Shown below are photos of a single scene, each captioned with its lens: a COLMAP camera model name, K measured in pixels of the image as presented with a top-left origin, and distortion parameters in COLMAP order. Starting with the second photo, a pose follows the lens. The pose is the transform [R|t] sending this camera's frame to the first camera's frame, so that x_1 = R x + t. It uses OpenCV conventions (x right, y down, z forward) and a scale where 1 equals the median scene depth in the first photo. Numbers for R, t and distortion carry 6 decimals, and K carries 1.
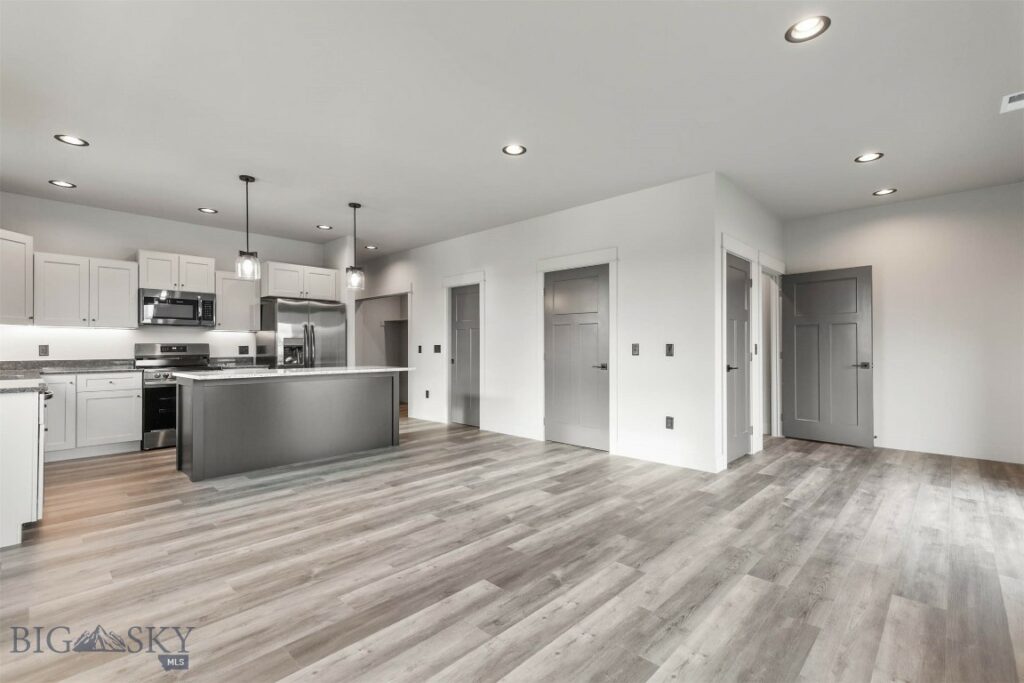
lens RADIAL K [[461.7, 0, 515.2], [0, 461.7, 343.9], [0, 0, 1]] dist [0.004026, -0.000492]
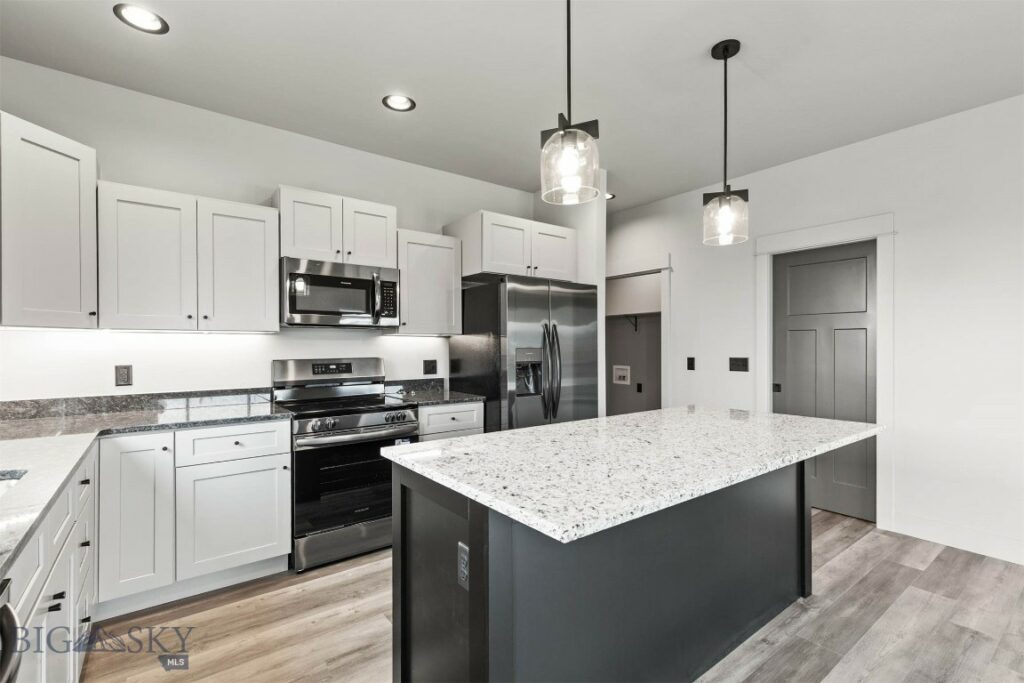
lens RADIAL K [[461.7, 0, 509.9], [0, 461.7, 345.9], [0, 0, 1]] dist [0.004026, -0.000492]
pose [[0.986291, 0.001640, -0.165006, -0.474959], [0.000255, 0.999934, 0.011459, -0.024762], [0.165014, -0.011344, 0.986226, 0.529393]]
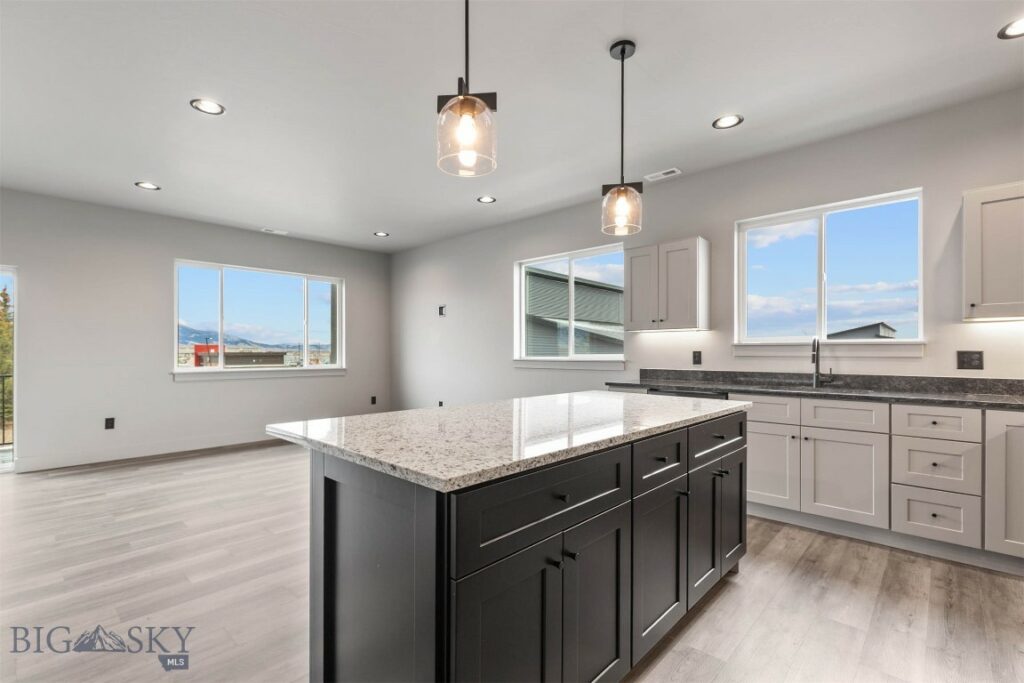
lens RADIAL K [[461.7, 0, 513.0], [0, 461.7, 351.5], [0, 0, 1]] dist [0.004026, -0.000492]
pose [[-0.999885, -0.002668, -0.014949, -0.369266], [-0.002448, 0.999889, -0.014704, 0.009998], [0.014986, -0.014665, -0.999780, 1.294850]]
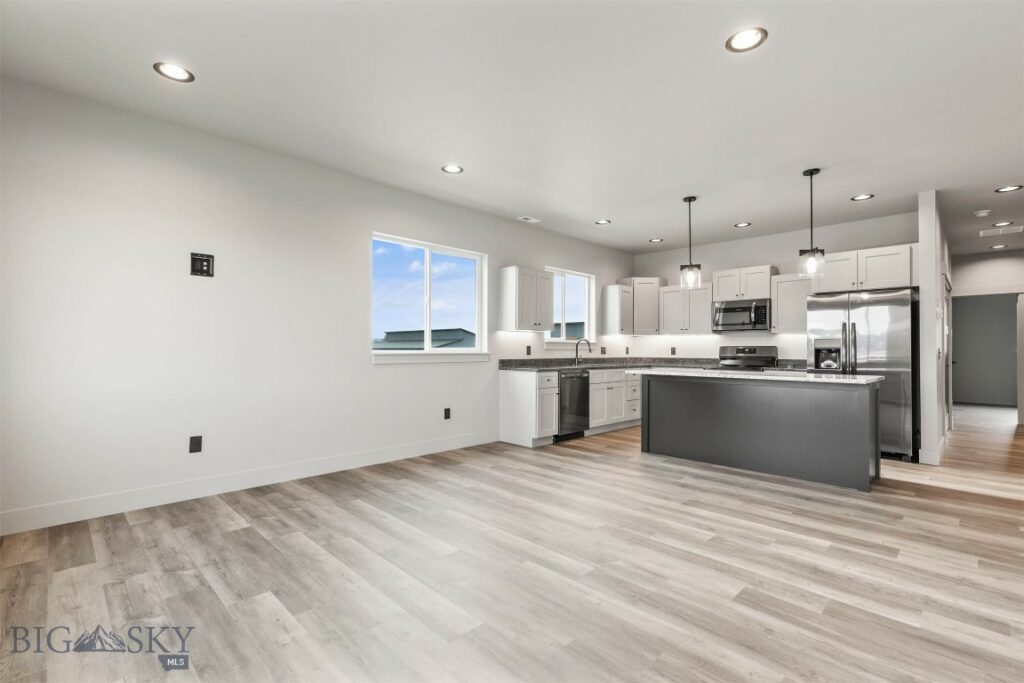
lens RADIAL K [[461.7, 0, 509.6], [0, 461.7, 342.5], [0, 0, 1]] dist [0.004026, -0.000492]
pose [[-0.030113, -0.013229, -0.999459, 0.466131], [0.003150, 0.999906, -0.013330, 0.004188], [0.999542, -0.003550, -0.030068, 0.497730]]
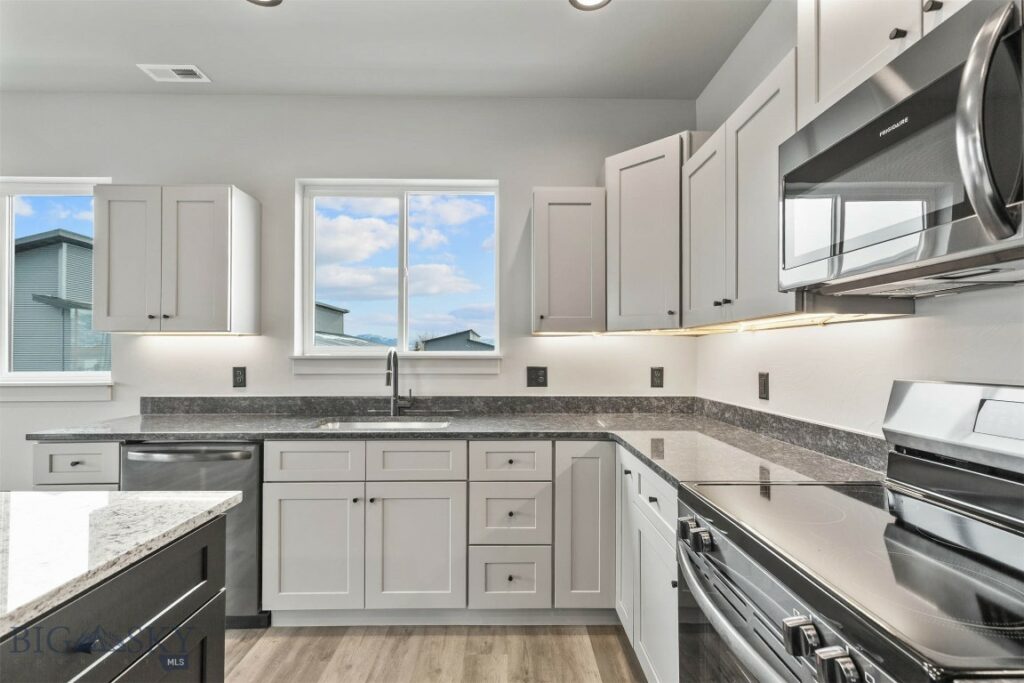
lens RADIAL K [[461.7, 0, 513.4], [0, 461.7, 347.1], [0, 0, 1]] dist [0.004026, -0.000492]
pose [[-0.712278, -0.010841, -0.701813, -0.551561], [0.007755, 0.999698, -0.023313, -0.010611], [0.701854, -0.022048, -0.711979, 1.089437]]
